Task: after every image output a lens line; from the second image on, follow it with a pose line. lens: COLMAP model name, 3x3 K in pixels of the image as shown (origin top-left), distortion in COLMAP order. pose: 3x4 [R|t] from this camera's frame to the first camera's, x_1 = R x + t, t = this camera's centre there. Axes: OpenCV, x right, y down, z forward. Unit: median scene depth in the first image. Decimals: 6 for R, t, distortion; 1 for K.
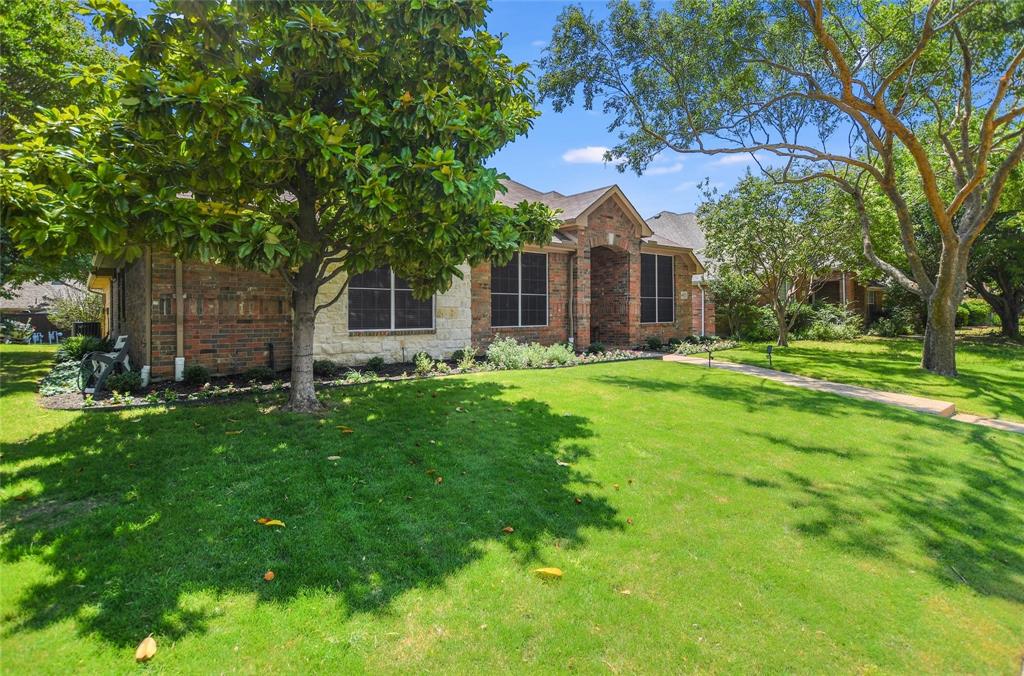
lens RADIAL K [[518.2, 0, 513.4], [0, 518.2, 333.2], [0, 0, 1]] dist [-0.025534, -0.000189]
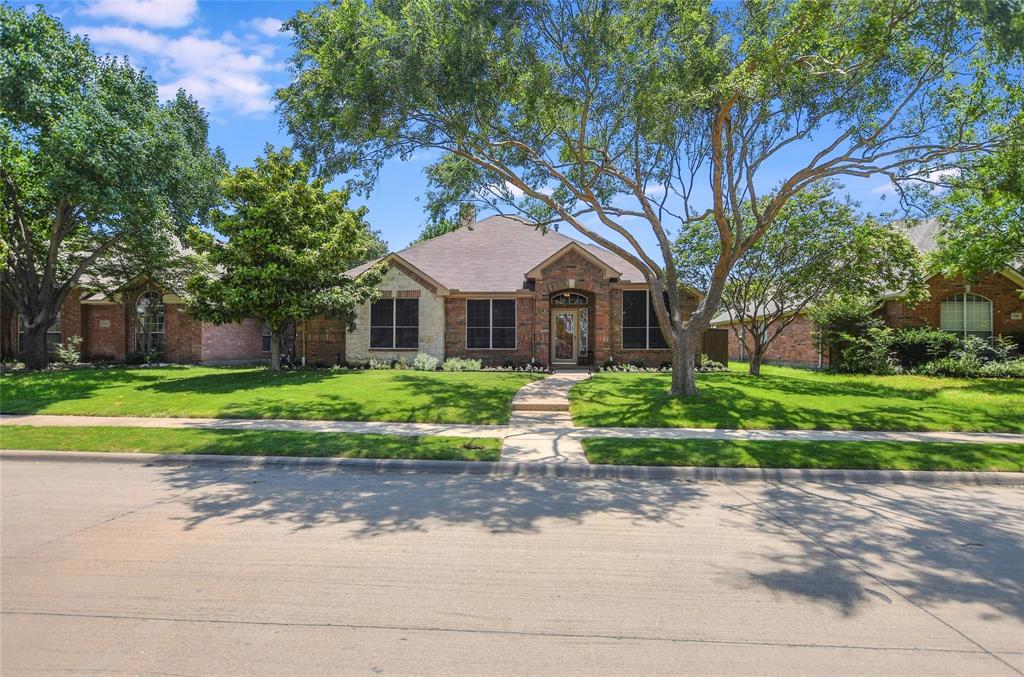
lens RADIAL K [[518.2, 0, 513.9], [0, 518.2, 341.5], [0, 0, 1]] dist [-0.025534, -0.000189]
pose [[0.713075, 0.006496, -0.701058, 1.387526], [-0.031555, 0.999241, -0.022837, -0.002424], [0.700377, 0.038406, 0.712739, -0.038464]]
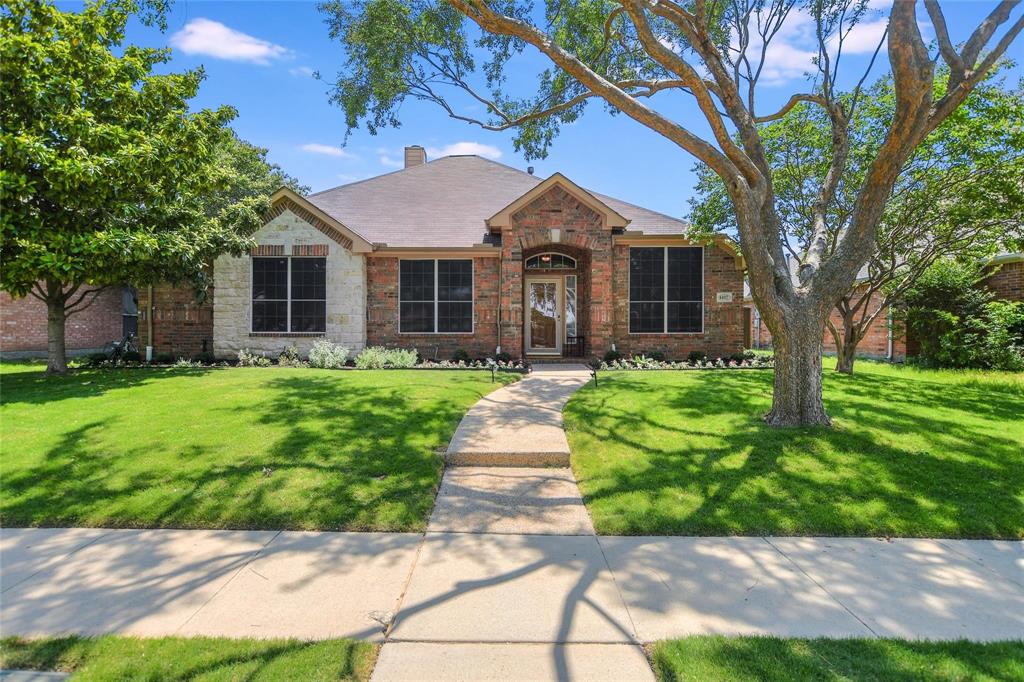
lens RADIAL K [[519.5, 0, 510.8], [0, 519.5, 333.1], [0, 0, 1]] dist [0.001348, 0.000117]
pose [[0.752410, 0.014679, -0.658532, 0.986839], [-0.029898, 0.999482, -0.011881, -0.006641], [0.658016, 0.028628, 0.752459, 0.406985]]
